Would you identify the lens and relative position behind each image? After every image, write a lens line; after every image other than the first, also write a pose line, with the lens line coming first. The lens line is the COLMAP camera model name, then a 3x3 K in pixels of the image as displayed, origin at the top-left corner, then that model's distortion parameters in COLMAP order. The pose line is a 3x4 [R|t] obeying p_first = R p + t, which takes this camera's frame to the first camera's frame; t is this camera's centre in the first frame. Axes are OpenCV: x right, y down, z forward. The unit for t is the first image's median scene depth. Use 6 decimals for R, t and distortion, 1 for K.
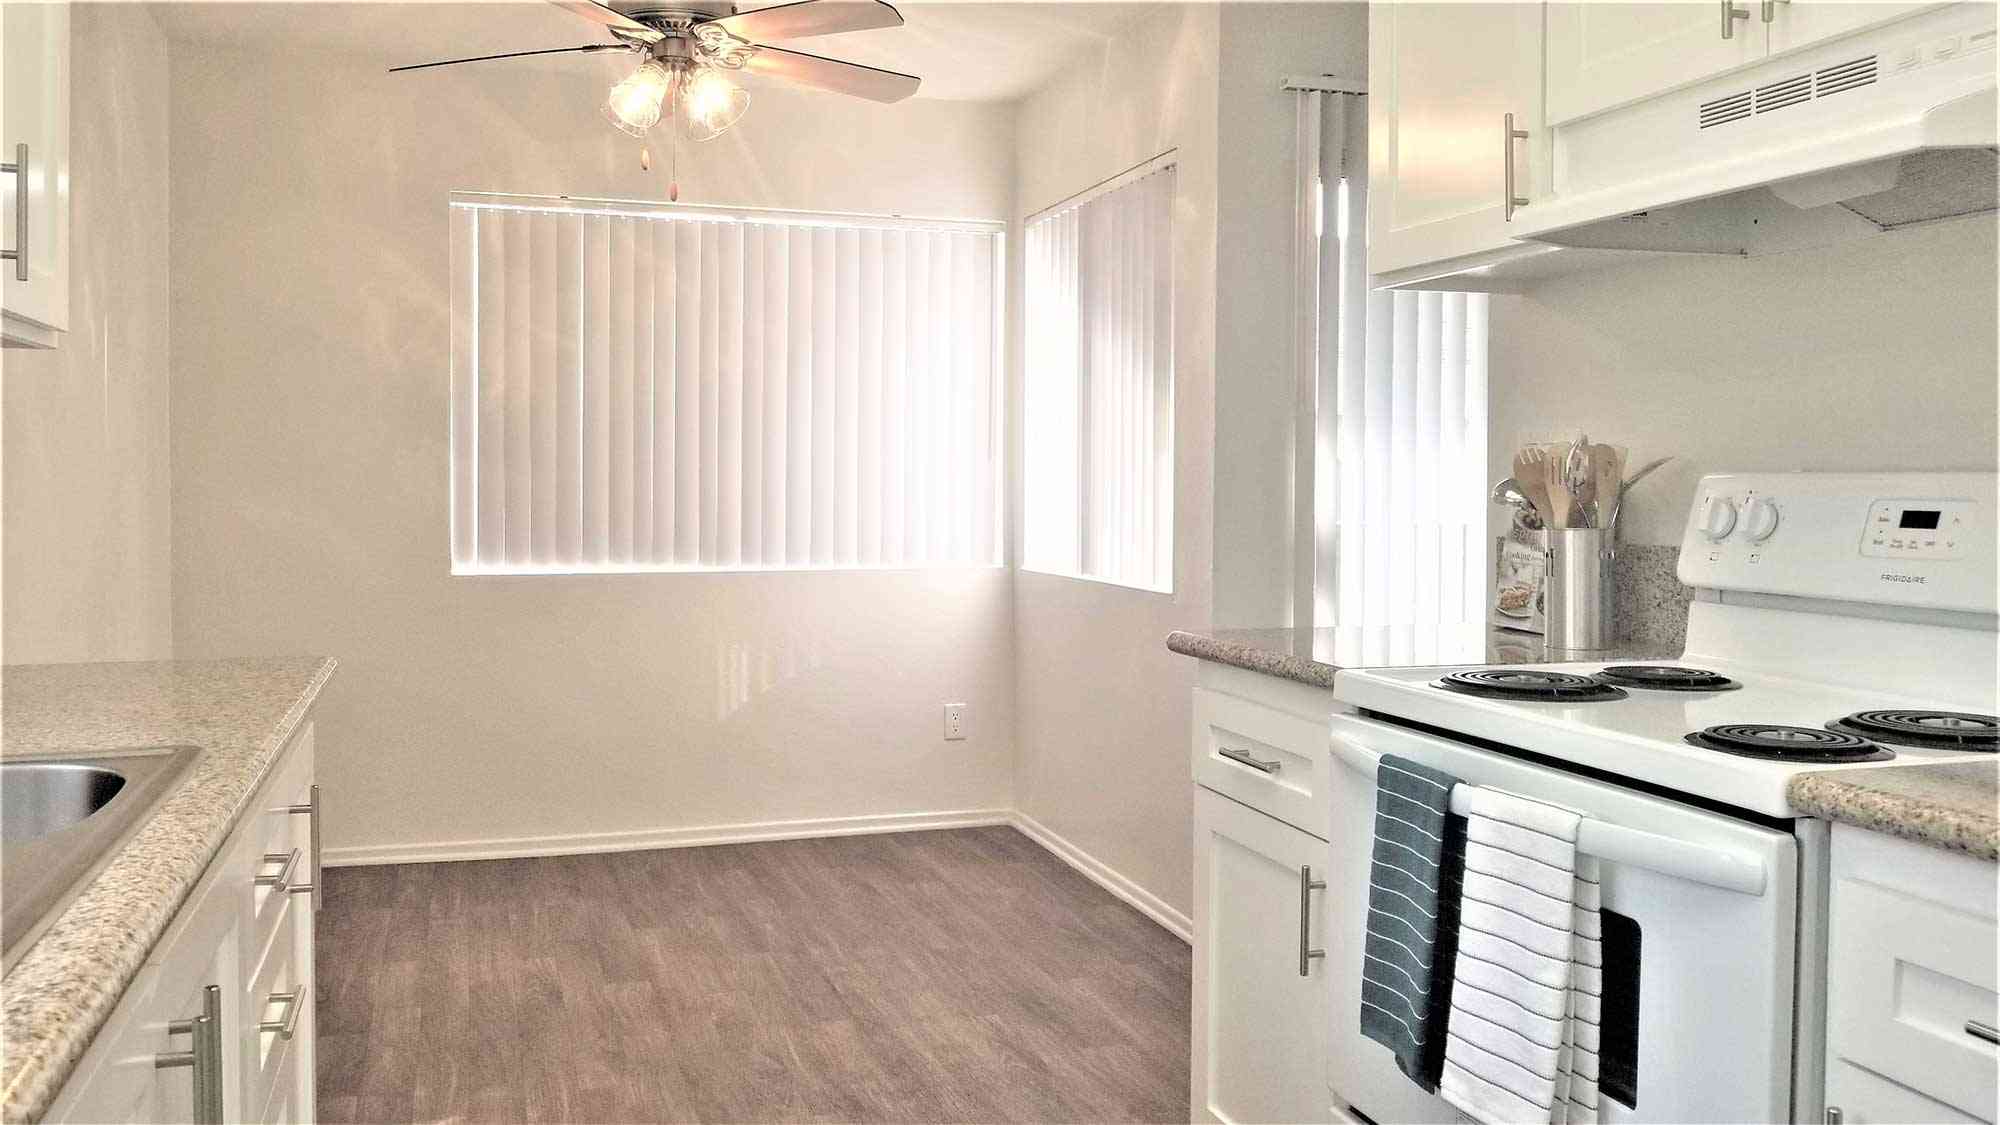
lens RADIAL K [[1583.3, 0, 964.8], [0, 1583.3, 516.3], [0, 0, 1]] dist [-0.002421, -0.006656]
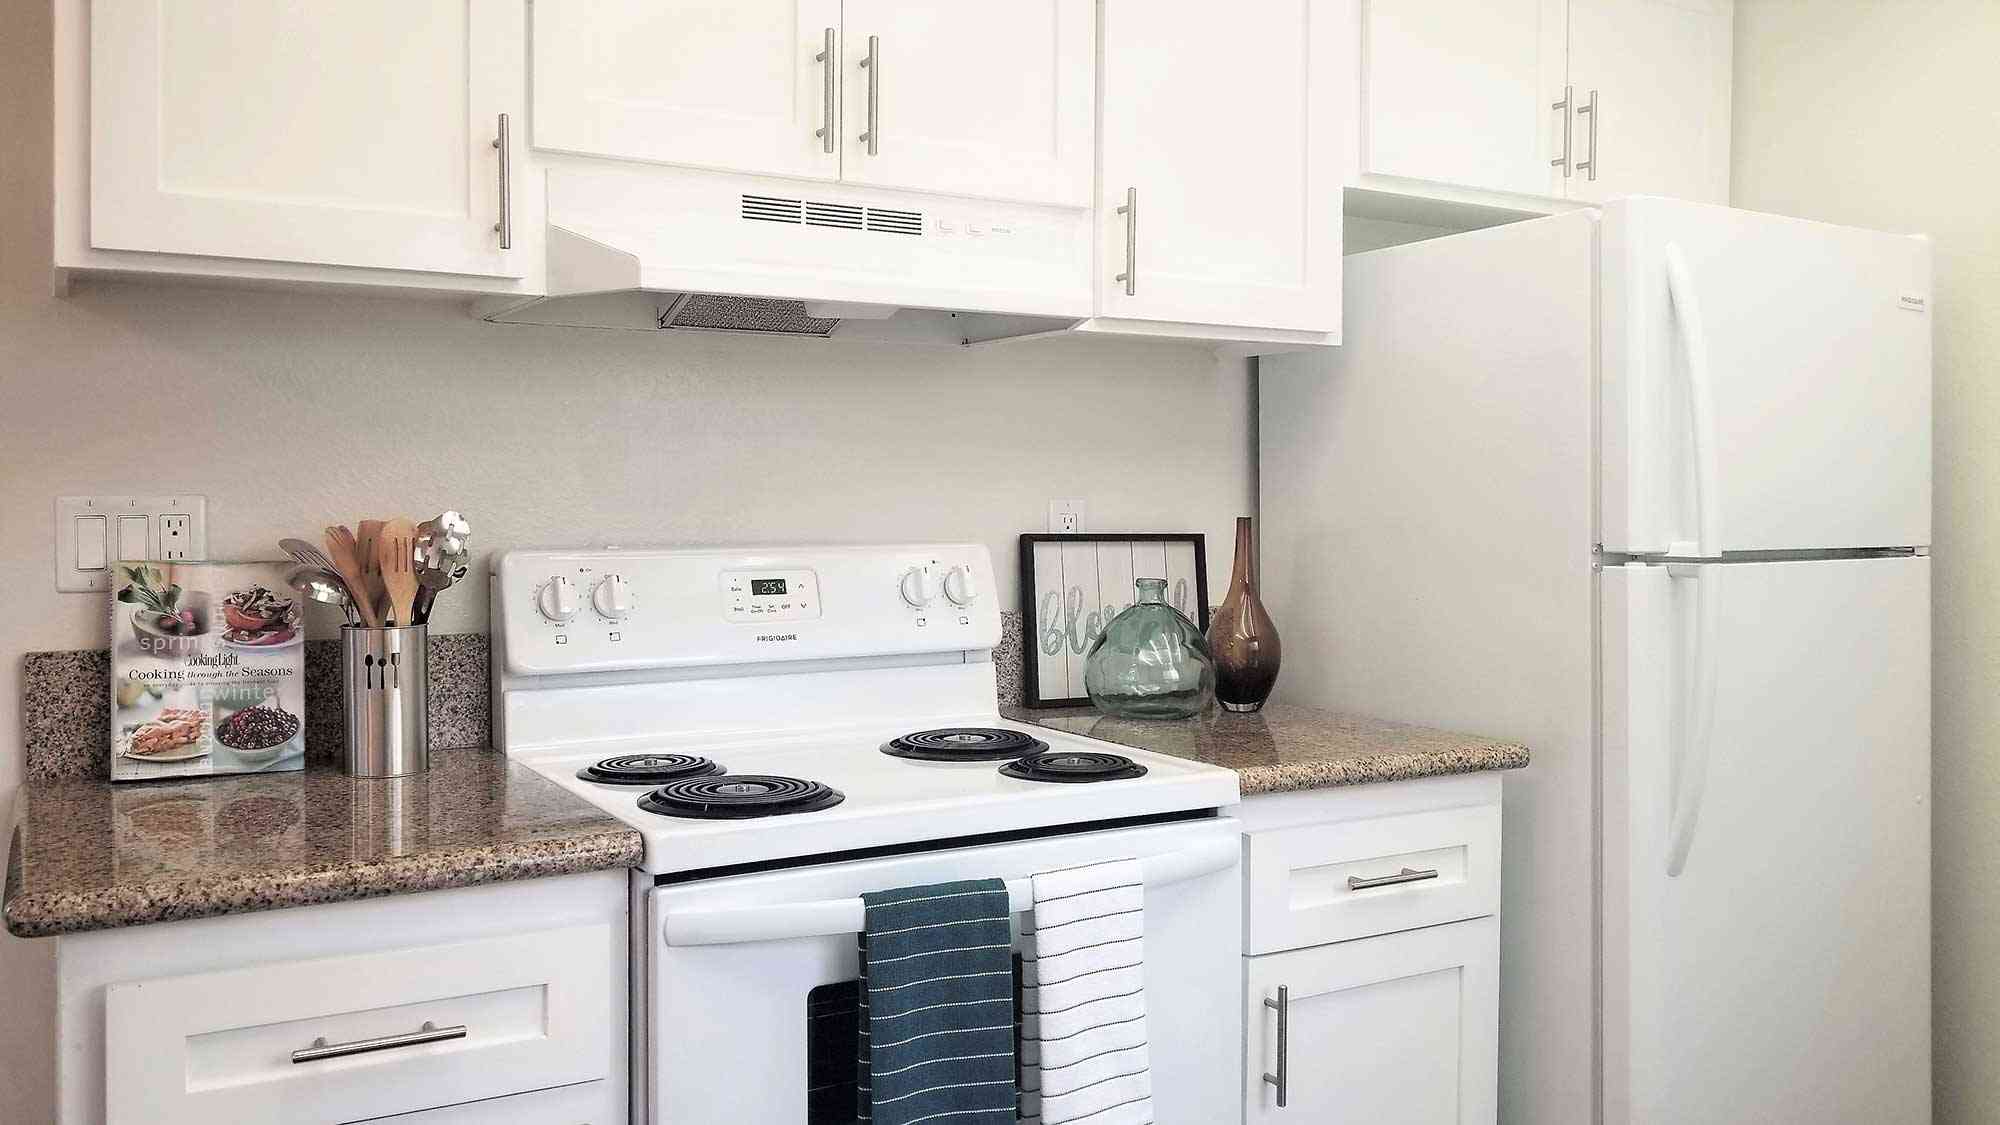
lens RADIAL K [[1583.2, 0, 944.7], [0, 1583.2, 513.7], [0, 0, 1]] dist [0.003279, -0.008293]
pose [[-0.204388, -0.012819, 0.978806, -0.553823], [0.025858, 0.999495, 0.018490, -0.068234], [-0.978548, 0.029089, -0.203954, 1.065948]]
